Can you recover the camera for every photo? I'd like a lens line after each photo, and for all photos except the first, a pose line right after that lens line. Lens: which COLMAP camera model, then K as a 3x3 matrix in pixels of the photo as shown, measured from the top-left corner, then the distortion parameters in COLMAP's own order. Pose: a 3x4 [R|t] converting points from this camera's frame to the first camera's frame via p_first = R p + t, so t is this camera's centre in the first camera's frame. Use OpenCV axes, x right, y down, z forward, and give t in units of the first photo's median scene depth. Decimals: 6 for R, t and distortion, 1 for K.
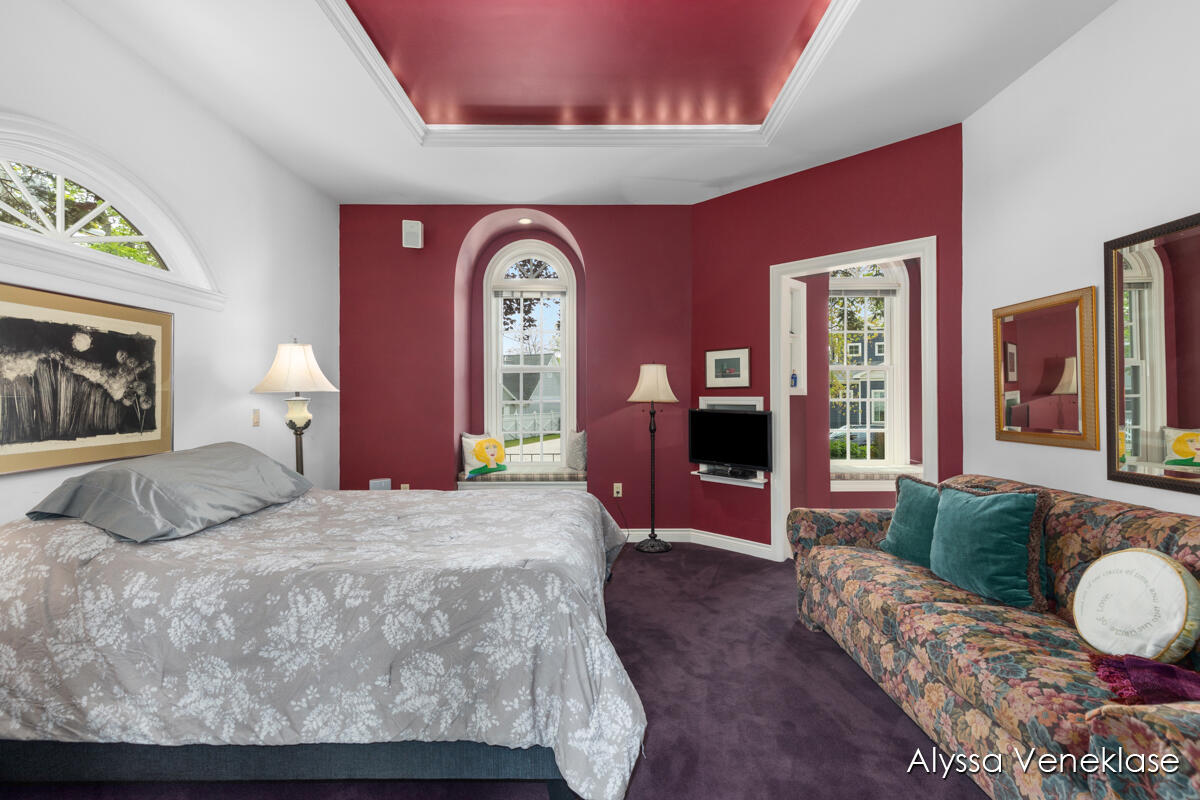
lens RADIAL K [[539.7, 0, 602.3], [0, 539.7, 399.5], [0, 0, 1]] dist [0.012082, -0.000124]
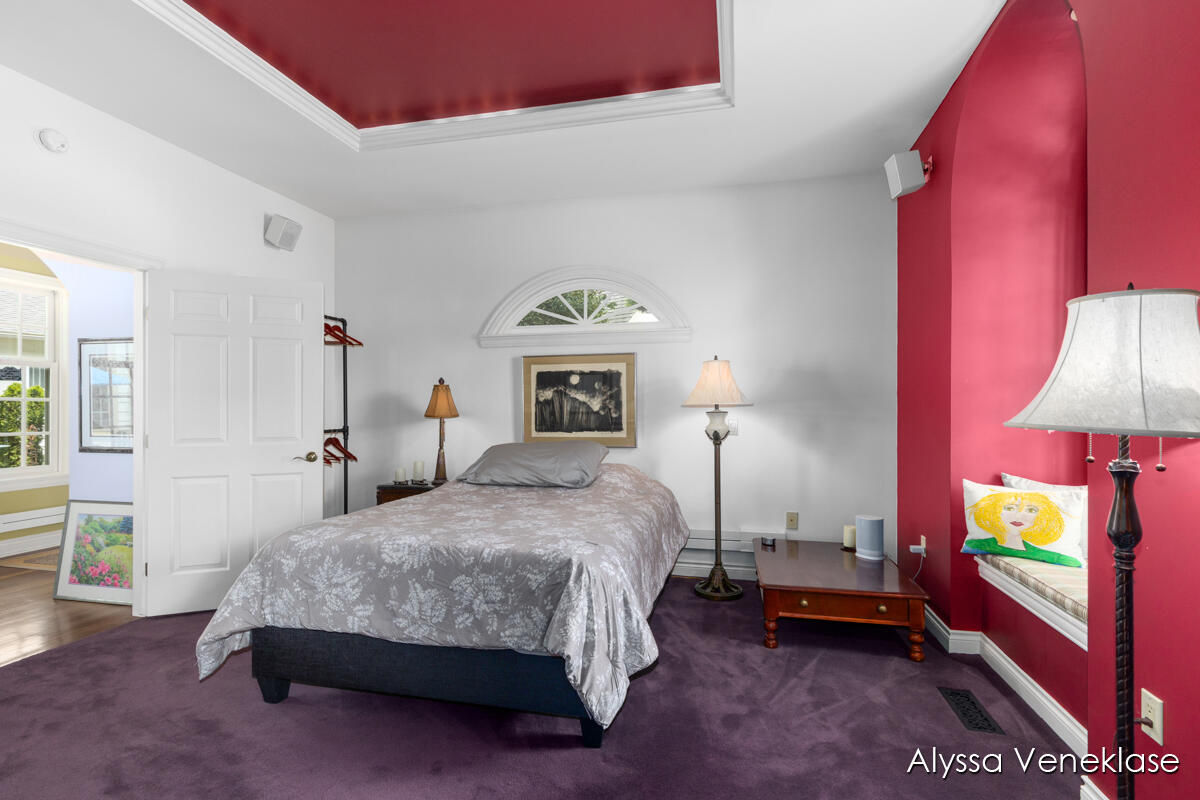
lens RADIAL K [[539.7, 0, 602.3], [0, 539.7, 399.5], [0, 0, 1]] dist [0.012082, -0.000124]
pose [[-0.228270, -0.017726, -0.973436, 0.733588], [-0.001539, 0.999840, -0.017846, -0.005860], [0.973597, -0.002576, -0.228261, 1.415929]]
